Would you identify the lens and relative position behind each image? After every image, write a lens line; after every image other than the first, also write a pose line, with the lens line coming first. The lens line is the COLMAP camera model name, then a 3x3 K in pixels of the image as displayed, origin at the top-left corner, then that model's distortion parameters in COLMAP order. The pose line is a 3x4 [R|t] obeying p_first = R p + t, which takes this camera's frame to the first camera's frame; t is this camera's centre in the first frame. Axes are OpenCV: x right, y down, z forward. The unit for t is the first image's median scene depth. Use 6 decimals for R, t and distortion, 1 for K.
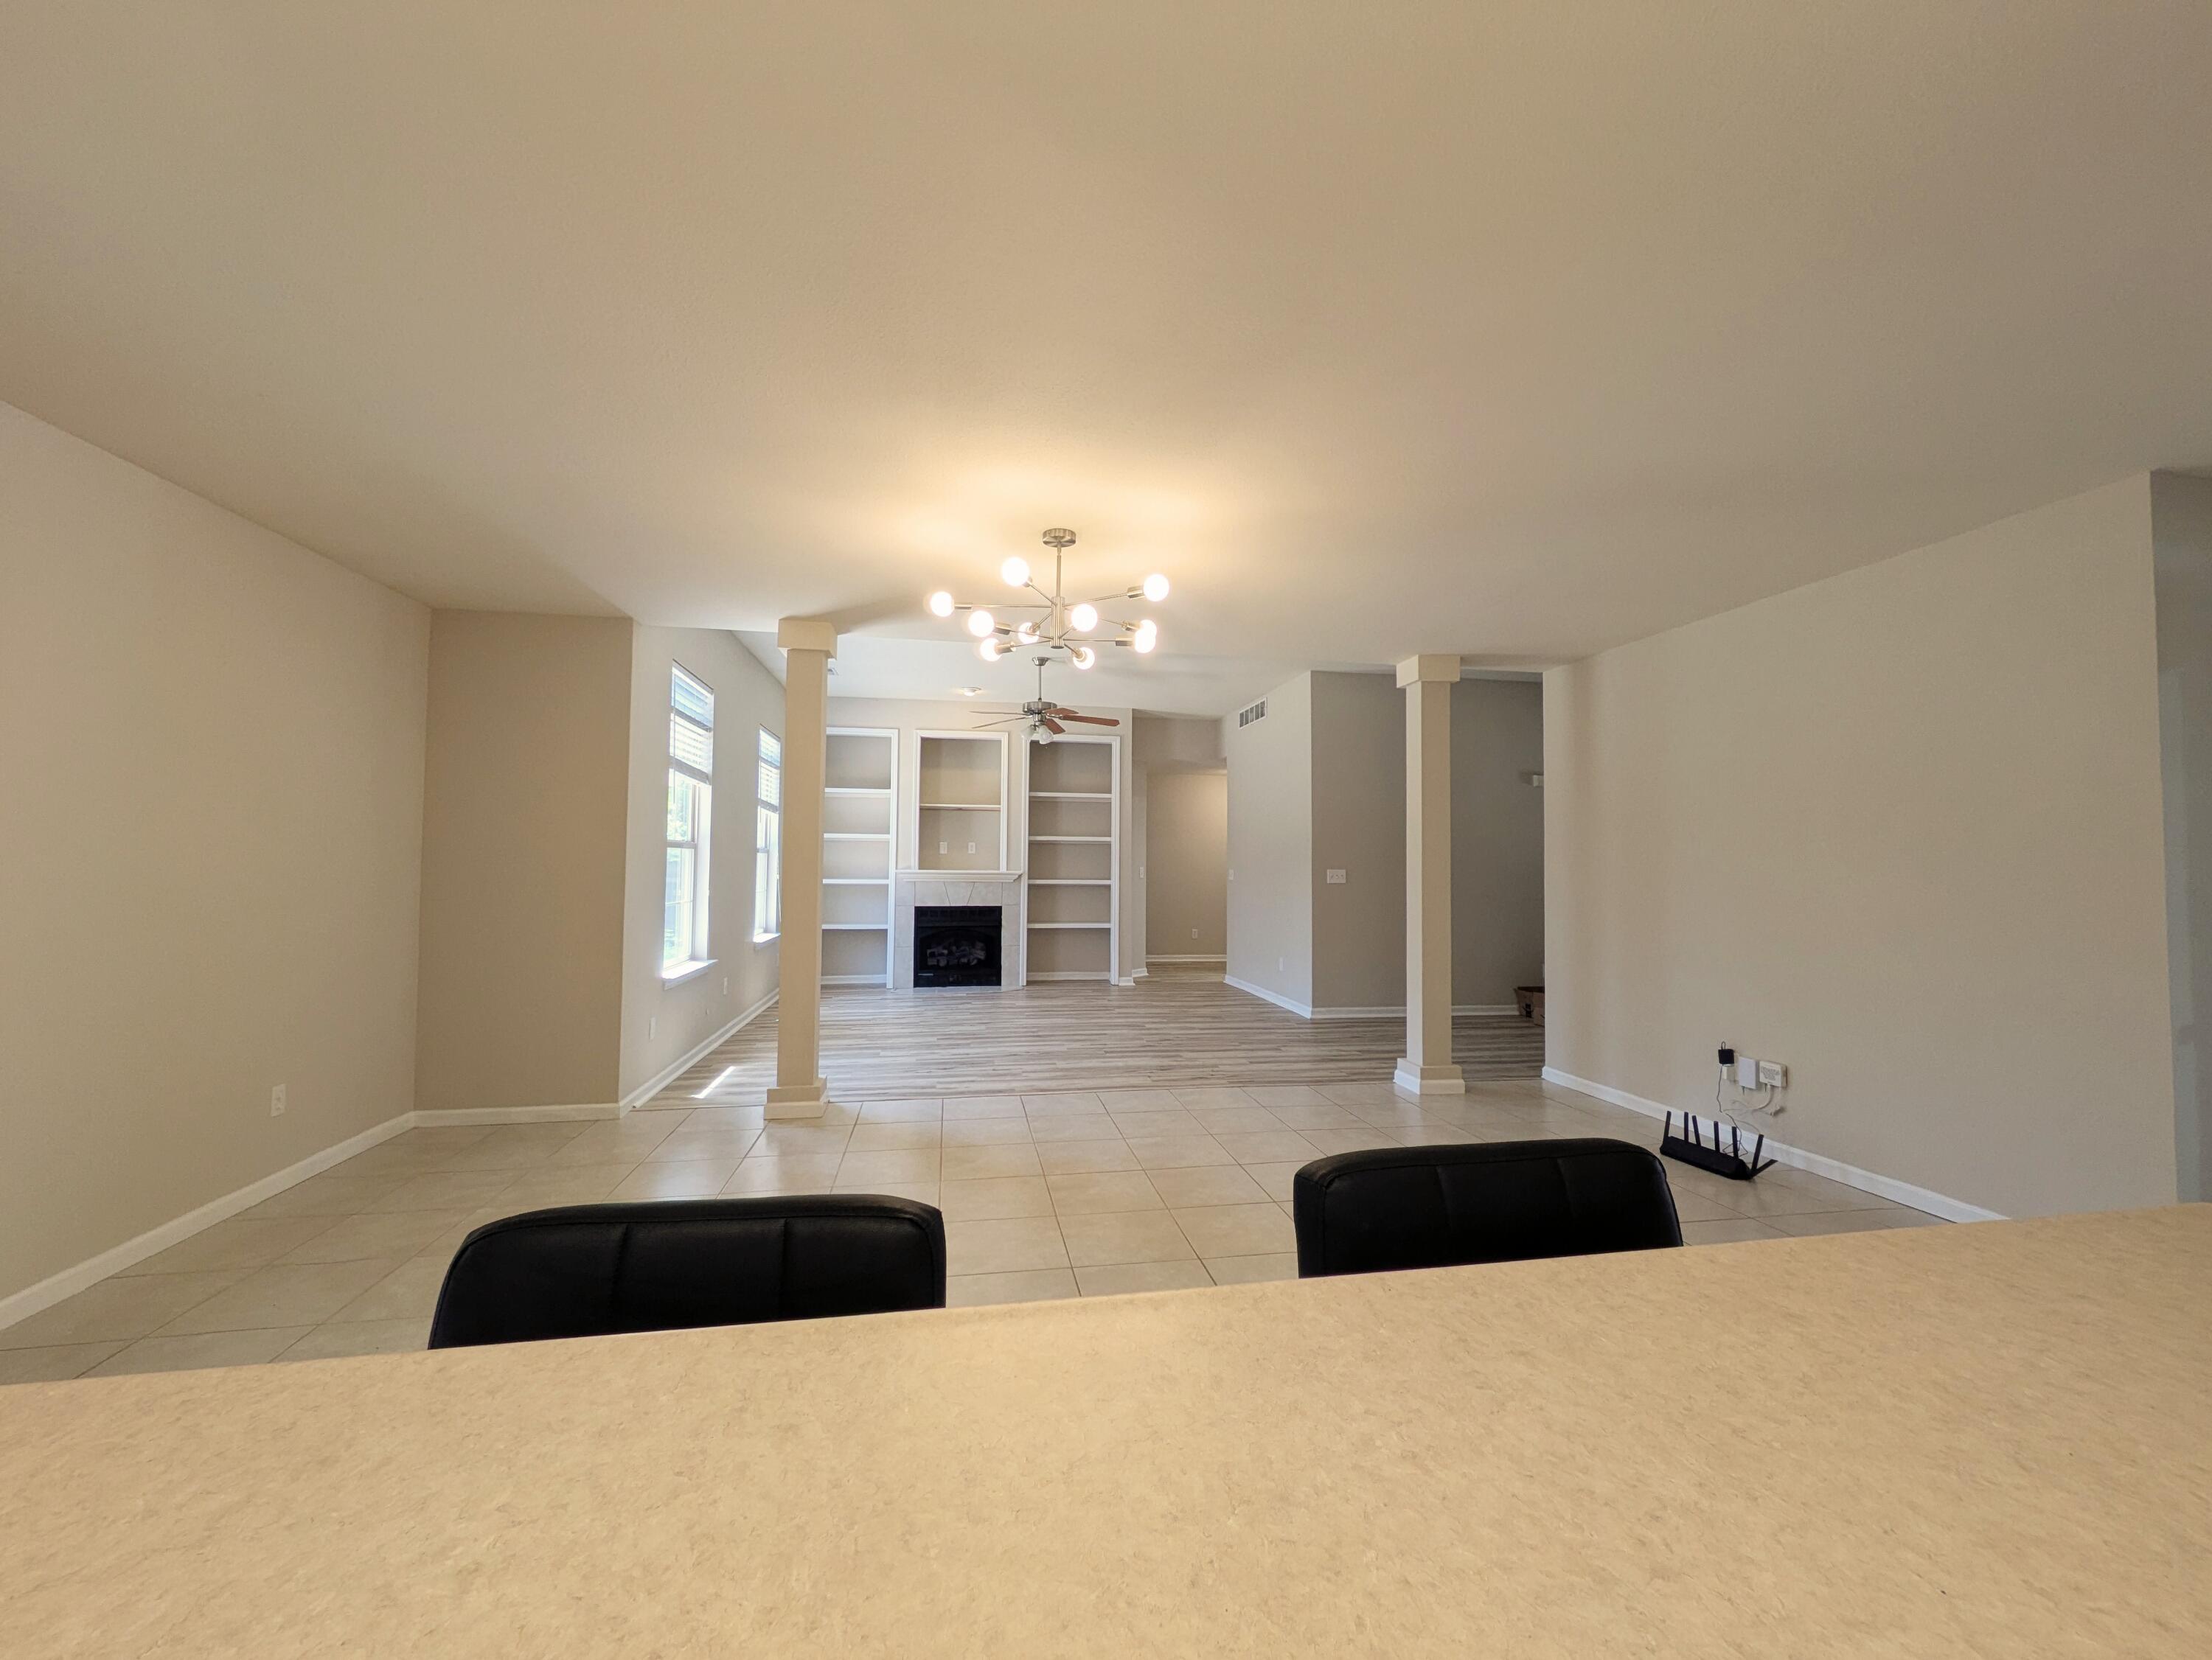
lens RADIAL K [[874.1, 0, 1102.2], [0, 874.1, 832.8], [0, 0, 1]] dist [-0.002382, 0.000017]
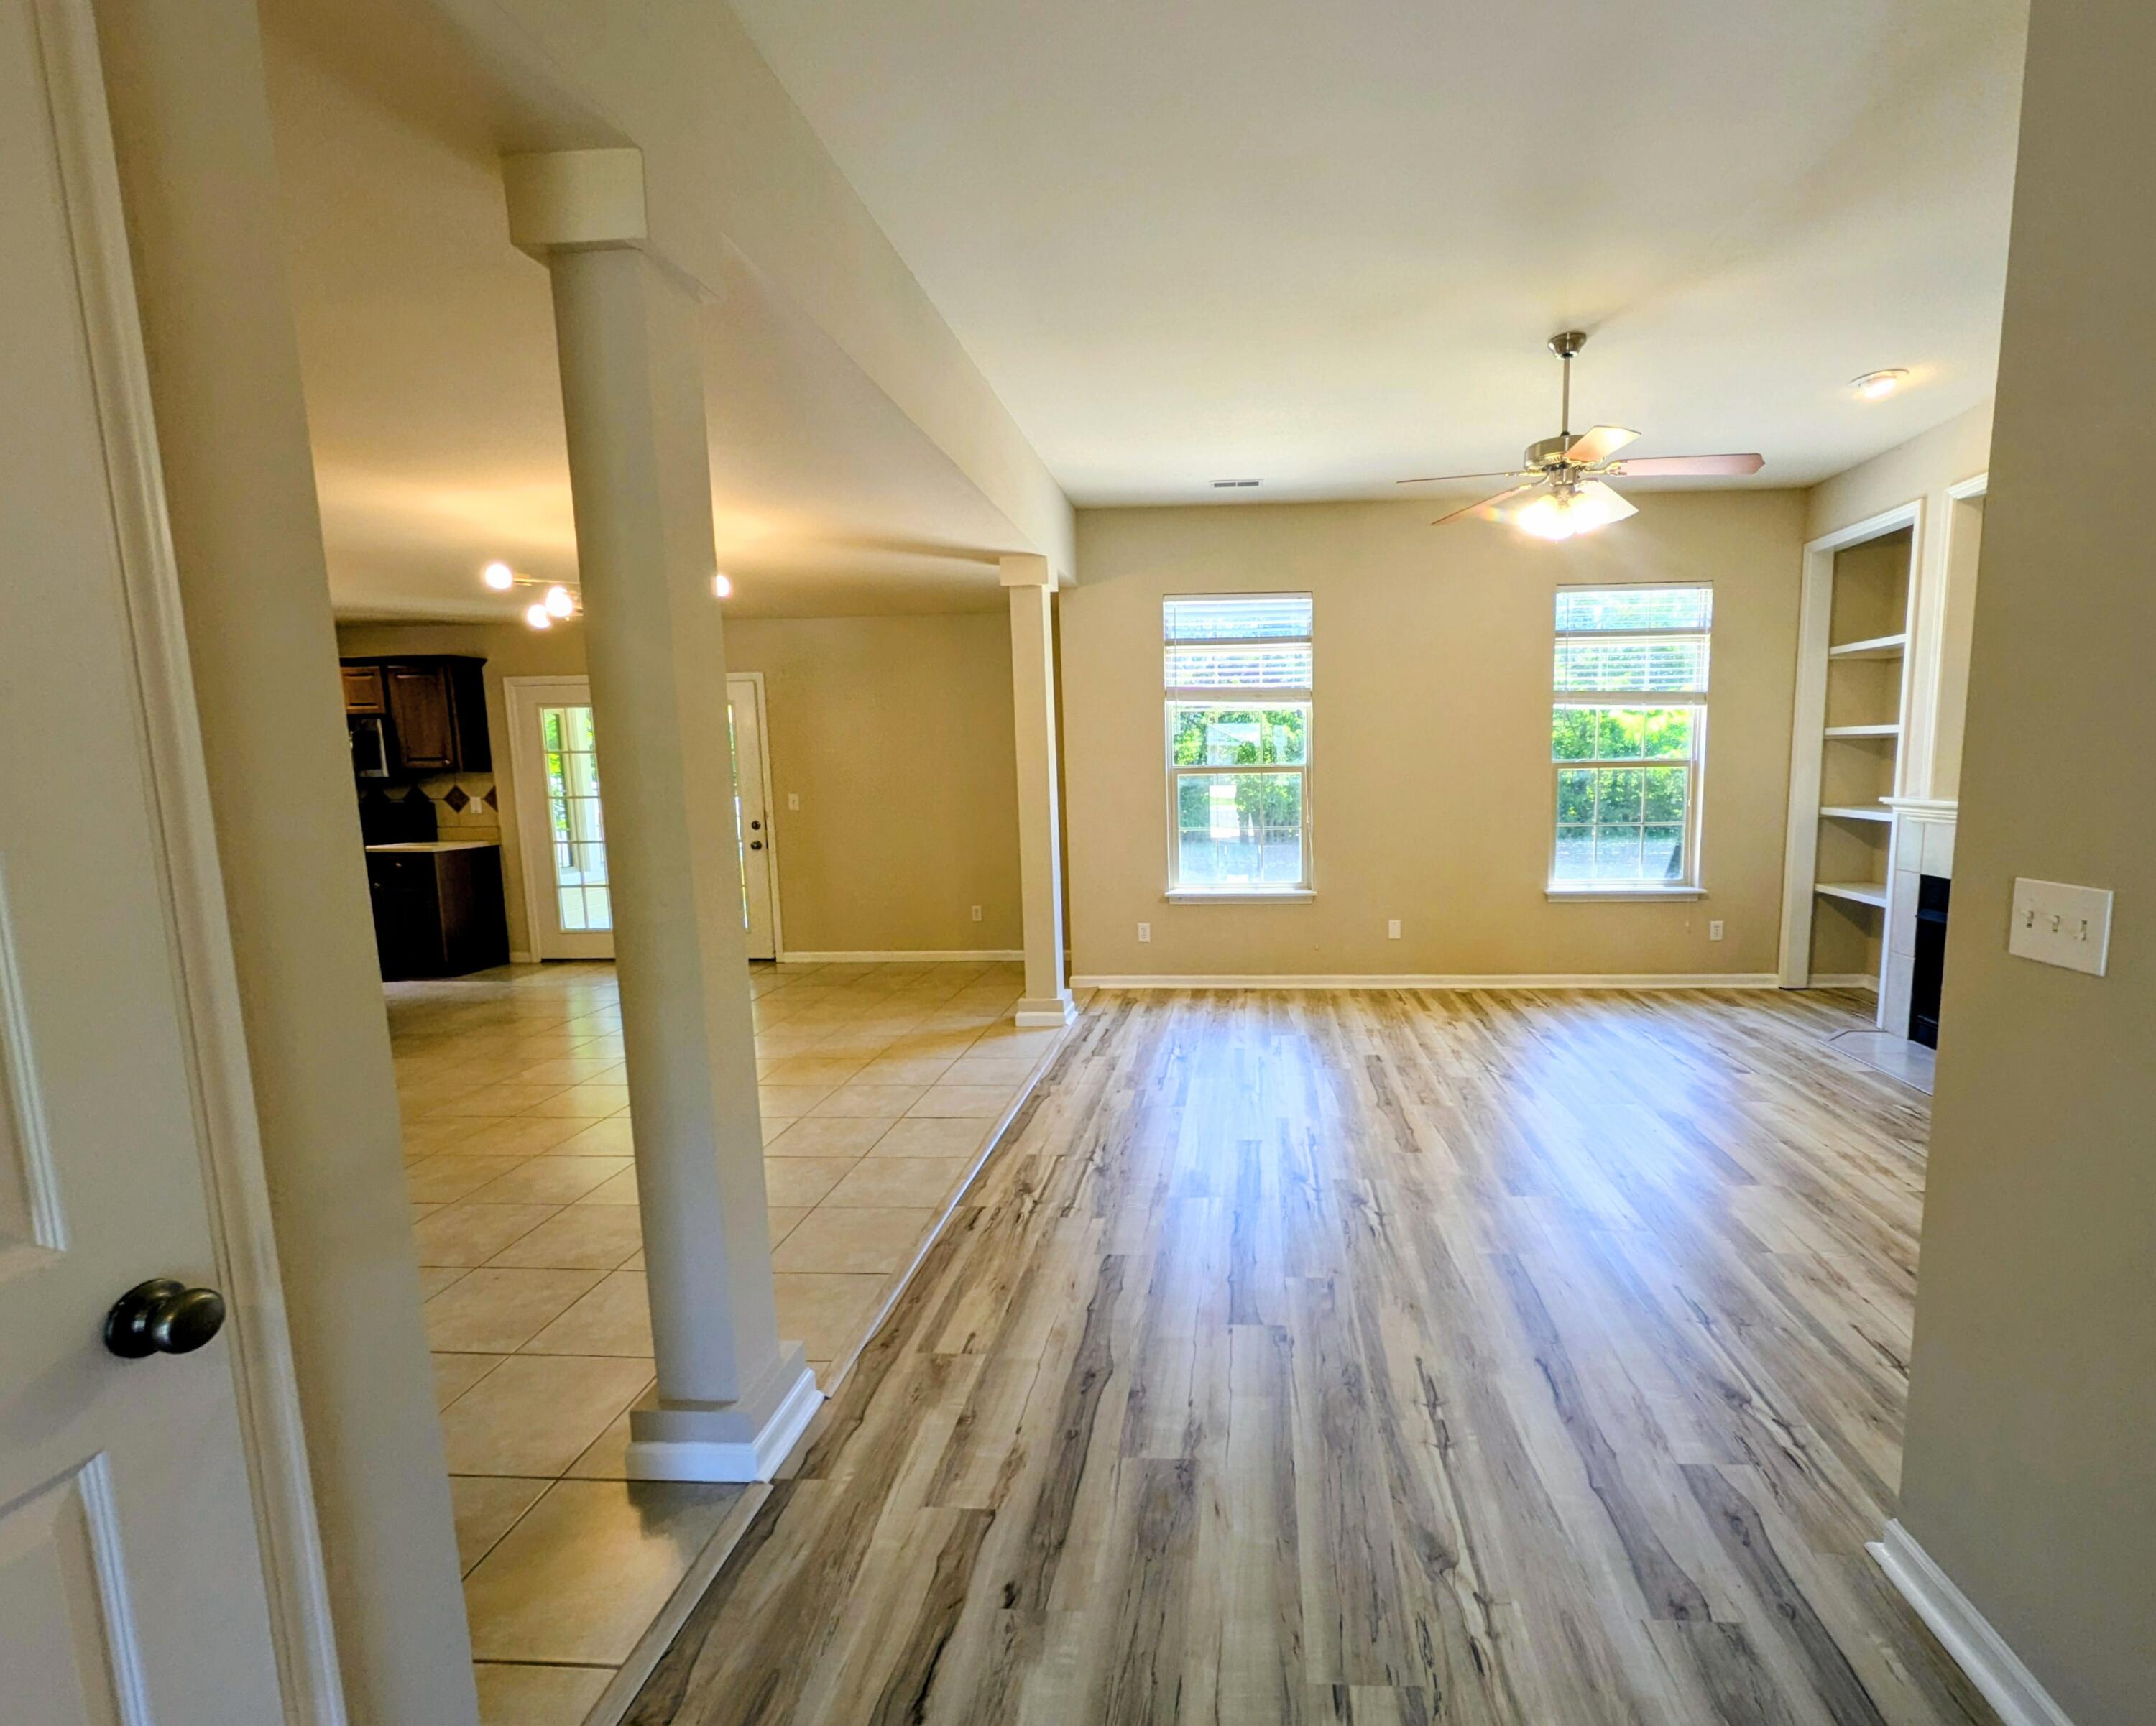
lens RADIAL K [[1010.6, 0, 1192.0], [0, 1010.6, 896.7], [0, 0, 1]] dist [0.002498, -0.000255]
pose [[-0.222868, 0.125427, -0.966746, 0.406212], [0.048939, 0.991877, 0.117406, 0.011903], [0.973619, -0.021146, -0.227196, 0.730792]]
